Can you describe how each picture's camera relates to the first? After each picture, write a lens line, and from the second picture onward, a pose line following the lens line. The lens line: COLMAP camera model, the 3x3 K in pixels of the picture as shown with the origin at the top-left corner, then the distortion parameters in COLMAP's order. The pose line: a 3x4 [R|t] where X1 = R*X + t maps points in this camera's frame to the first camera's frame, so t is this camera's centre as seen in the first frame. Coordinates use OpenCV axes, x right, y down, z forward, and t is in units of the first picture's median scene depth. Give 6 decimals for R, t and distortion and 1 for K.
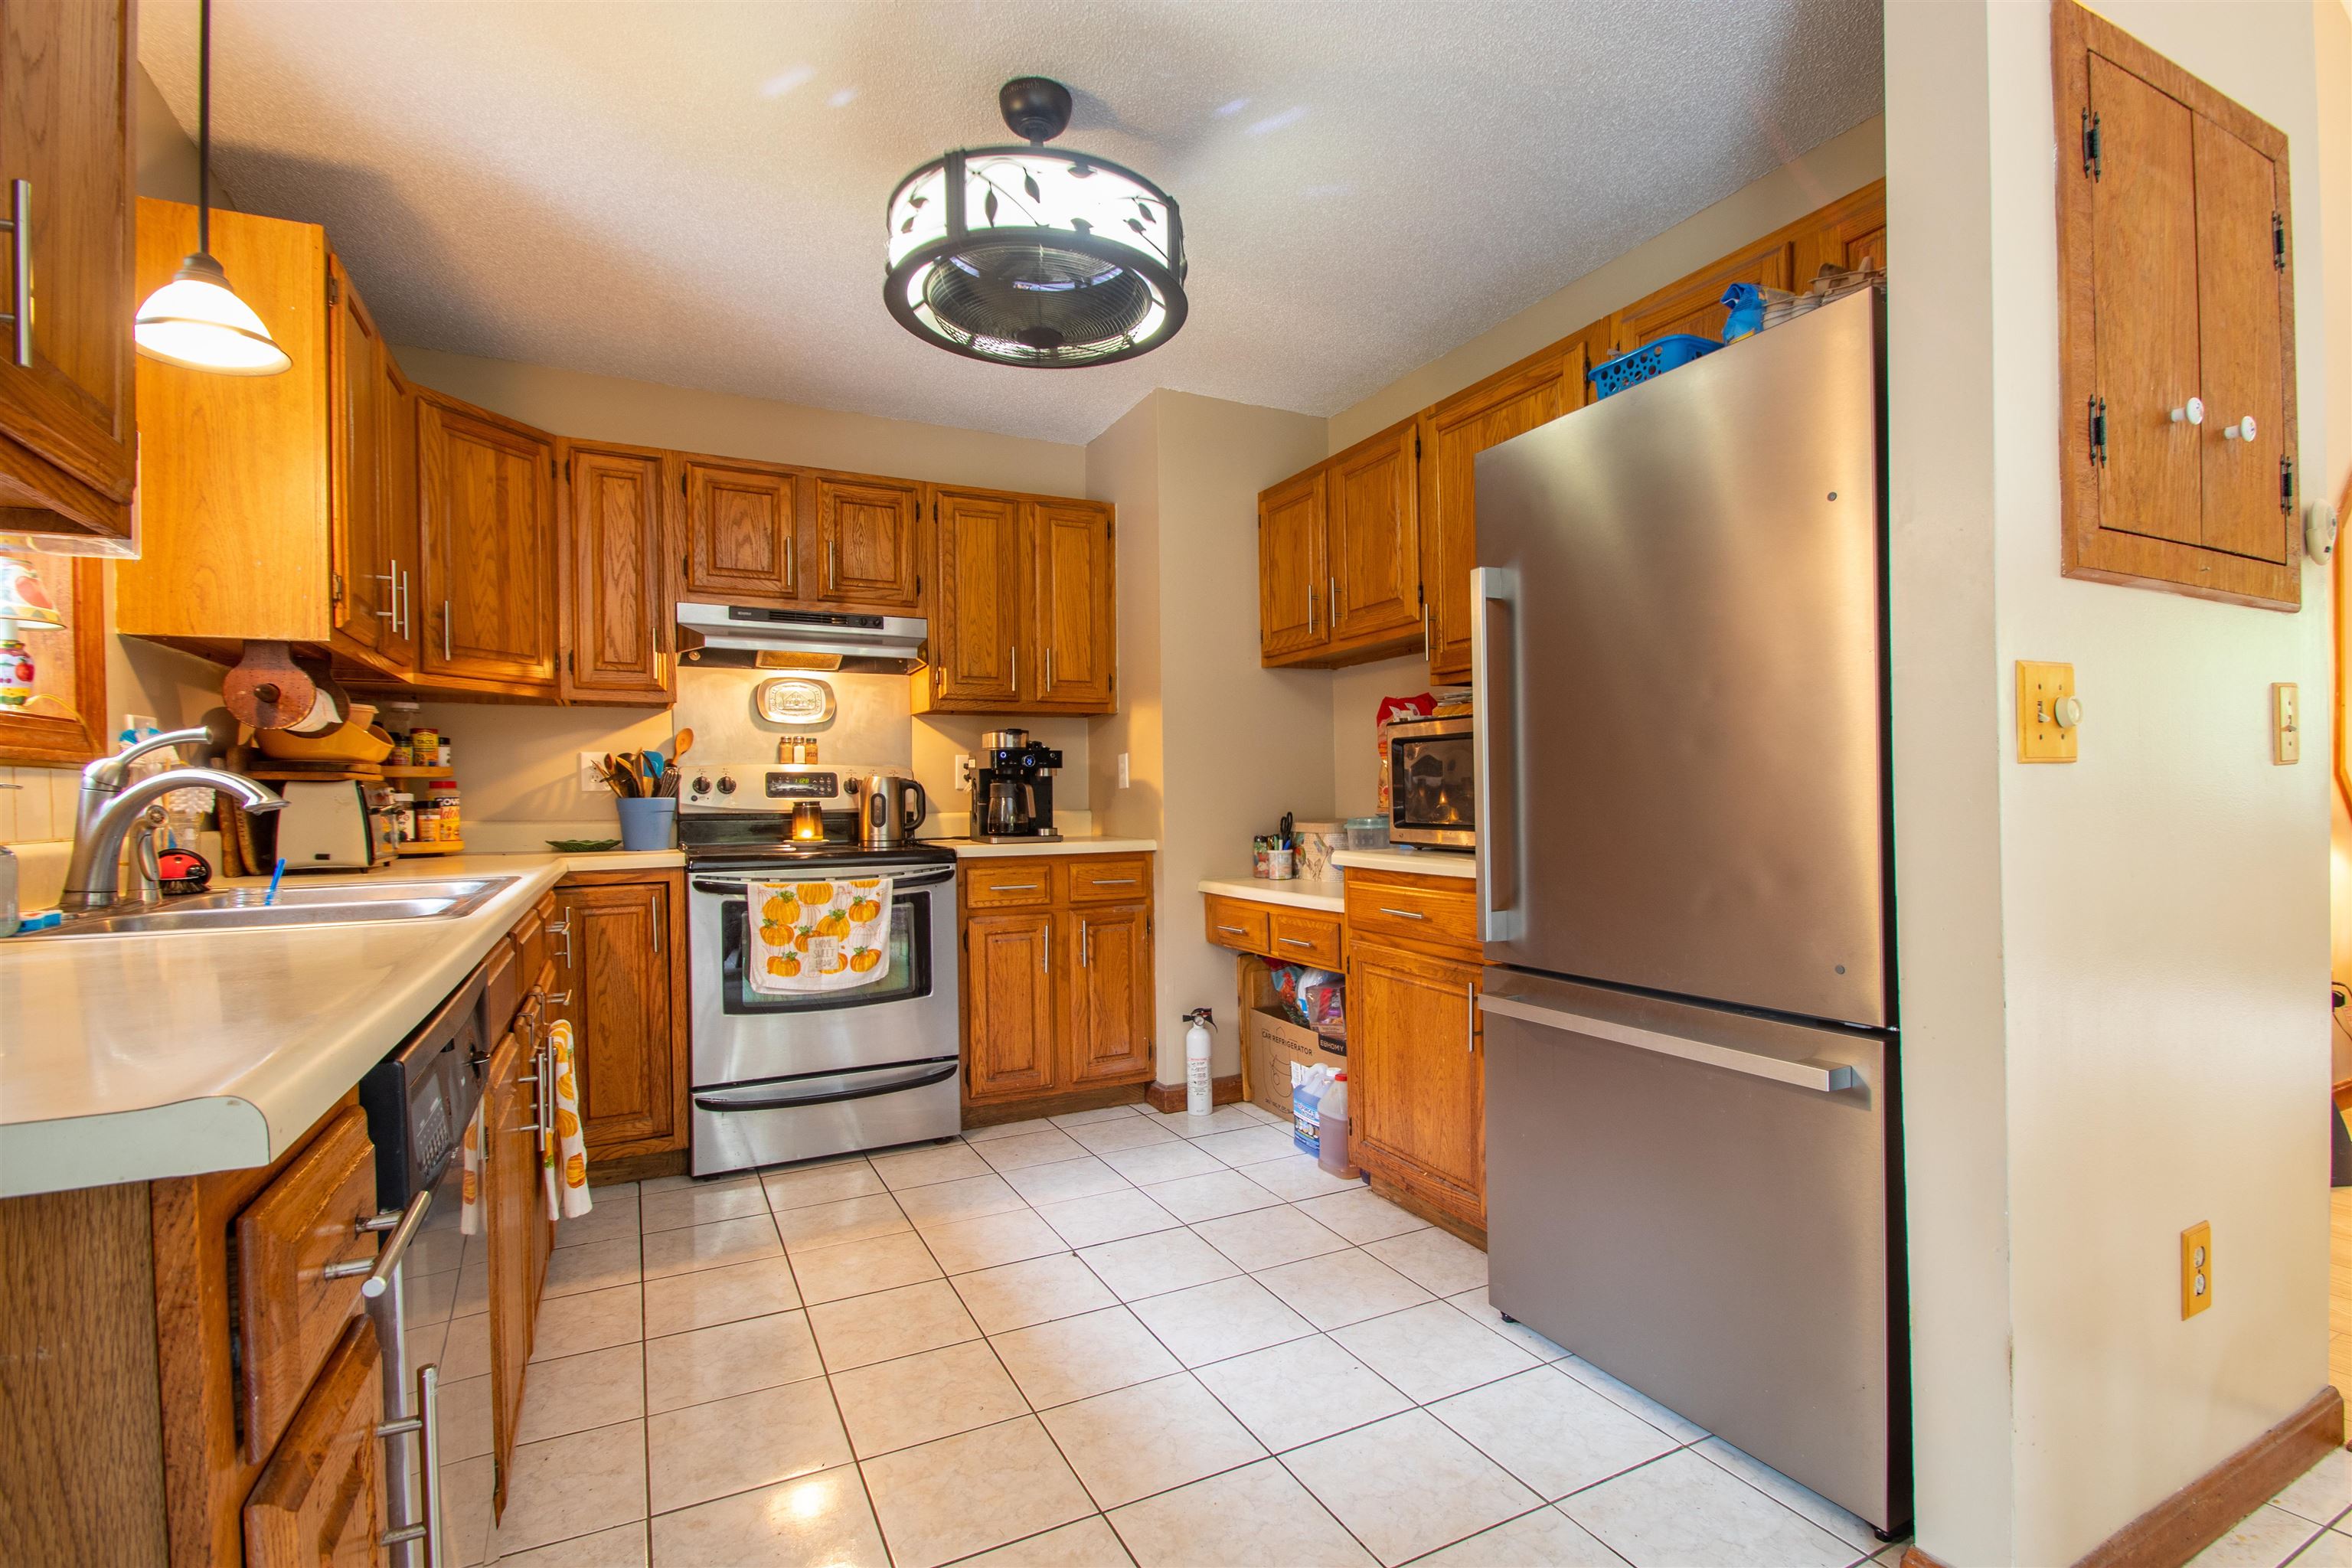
lens RADIAL K [[1079.1, 0, 1194.4], [0, 1079.1, 810.2], [0, 0, 1]] dist [0.026744, -0.027982]
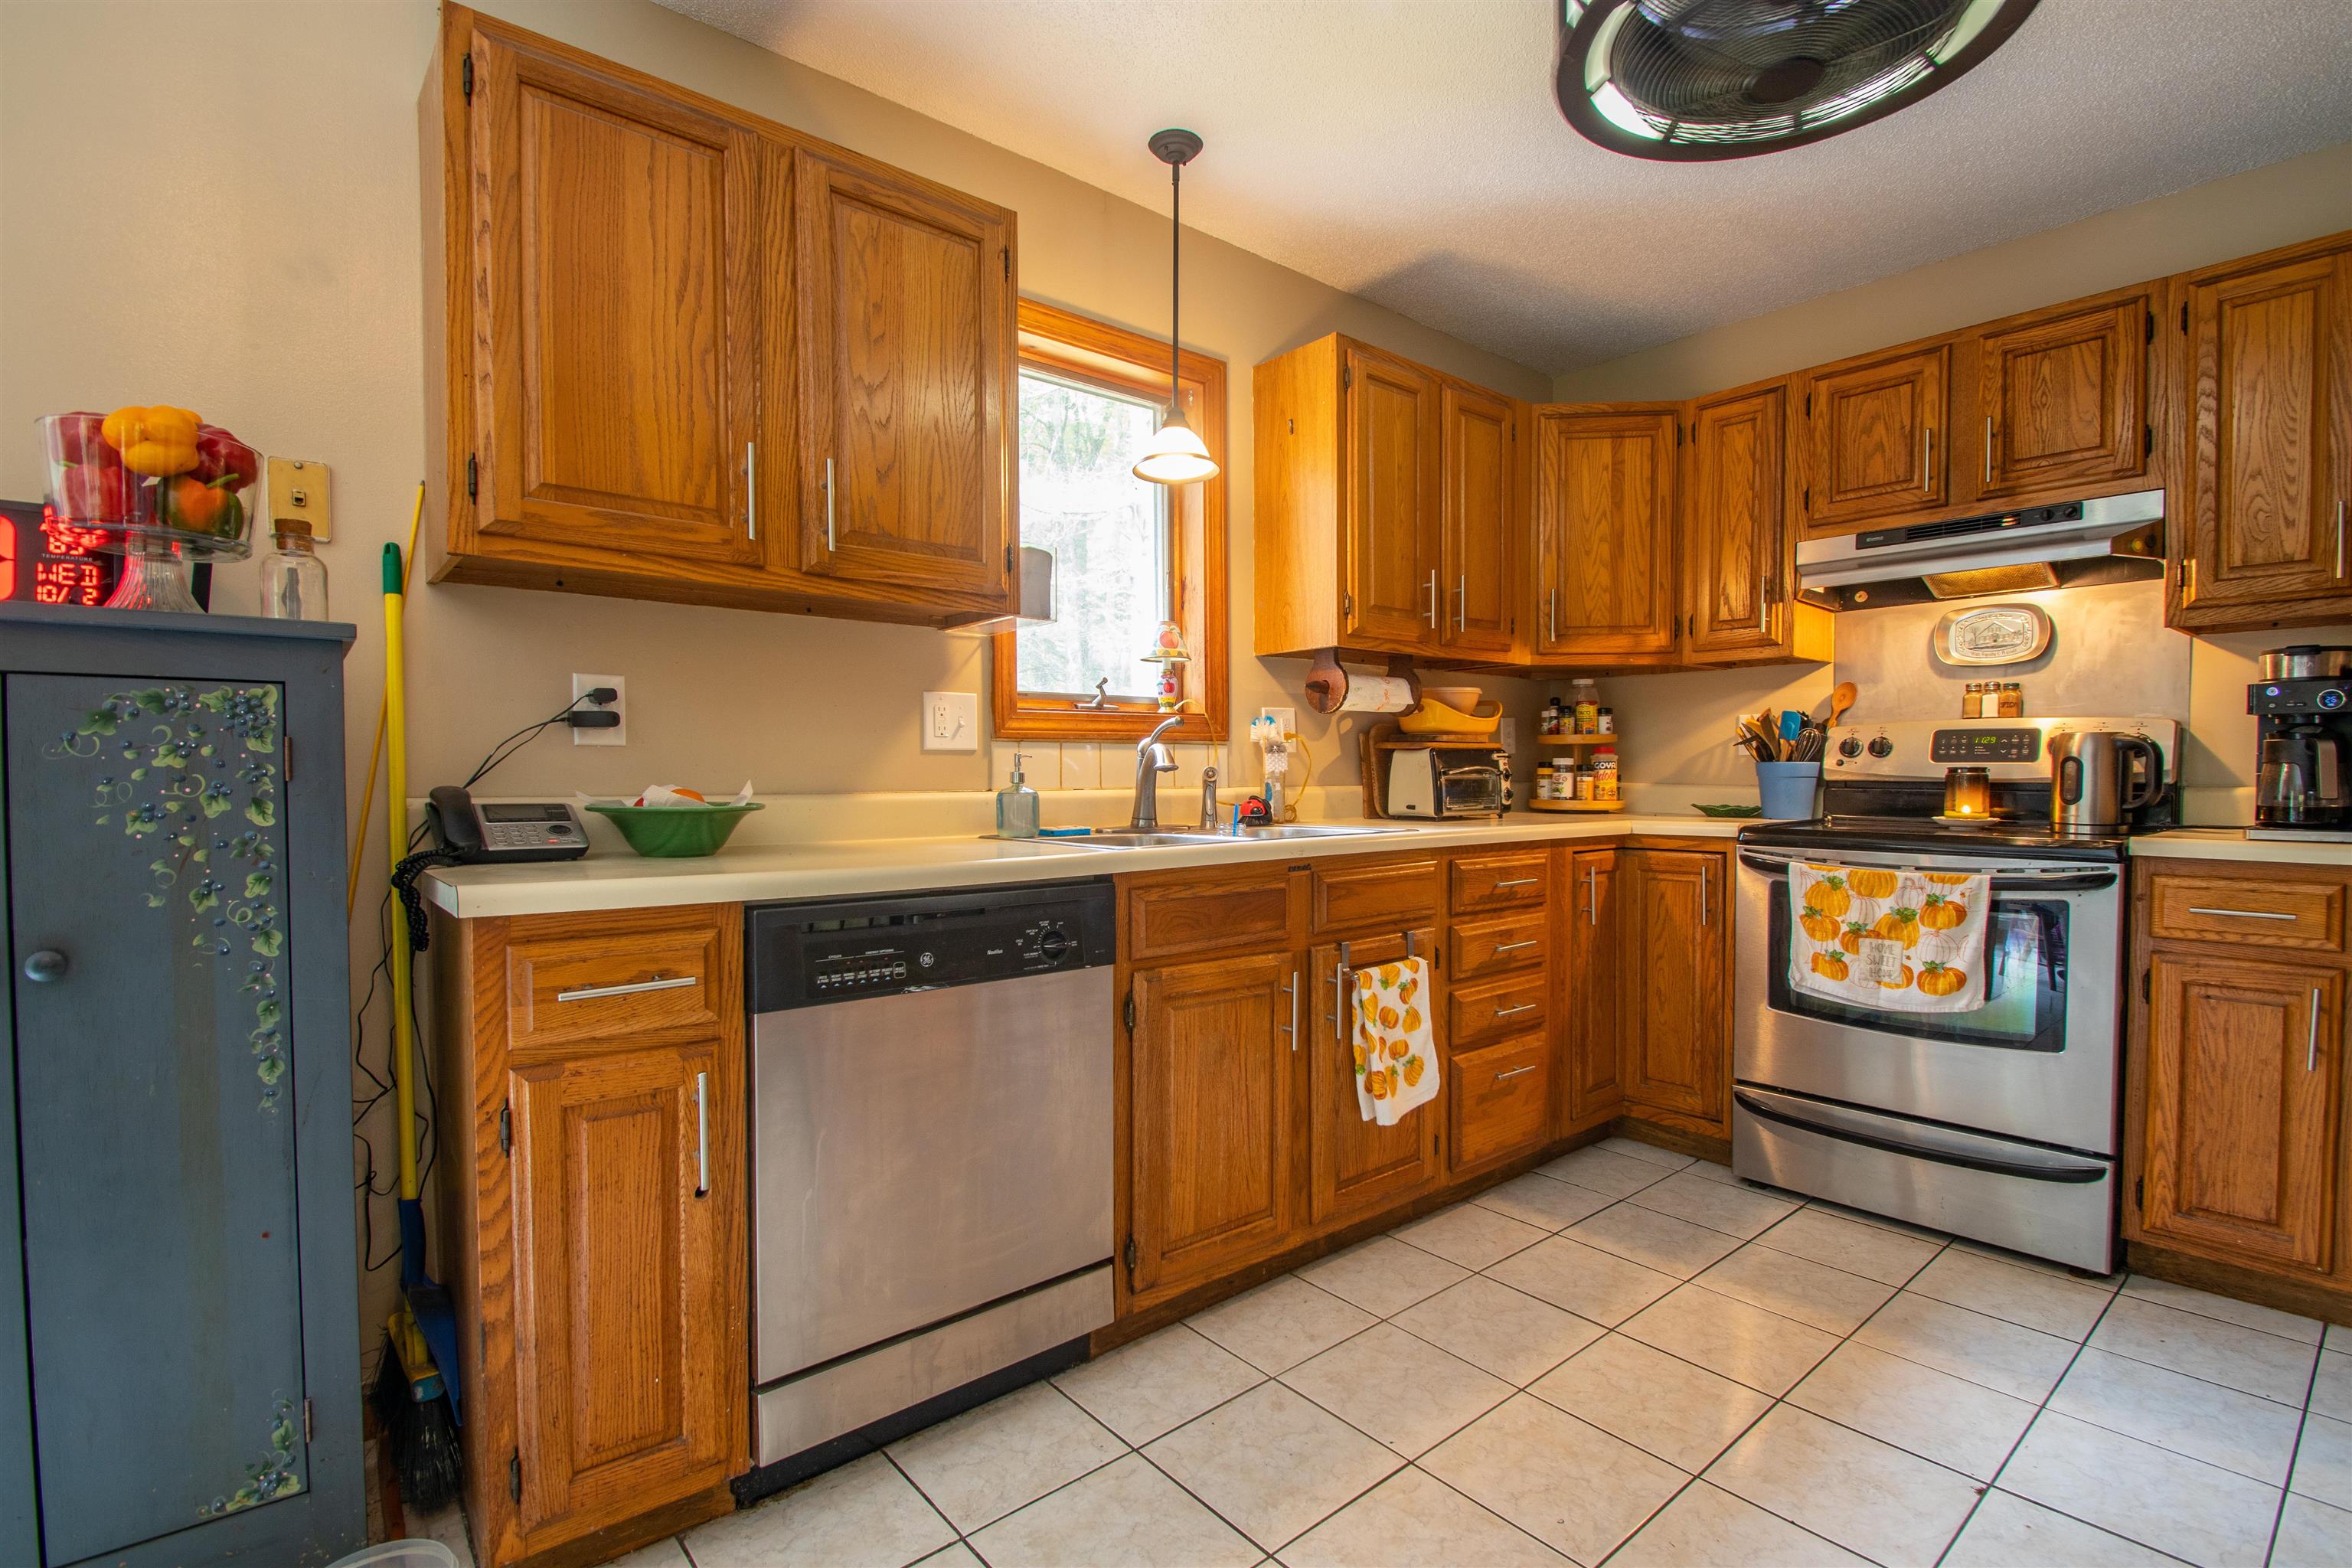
lens RADIAL K [[1079.1, 0, 1194.4], [0, 1079.1, 810.2], [0, 0, 1]] dist [0.026744, -0.027982]
pose [[0.235376, 0.045465, -0.970840, 0.290438], [-0.011547, 0.998966, 0.043983, -0.005681], [0.971836, 0.000858, 0.235657, 0.316826]]
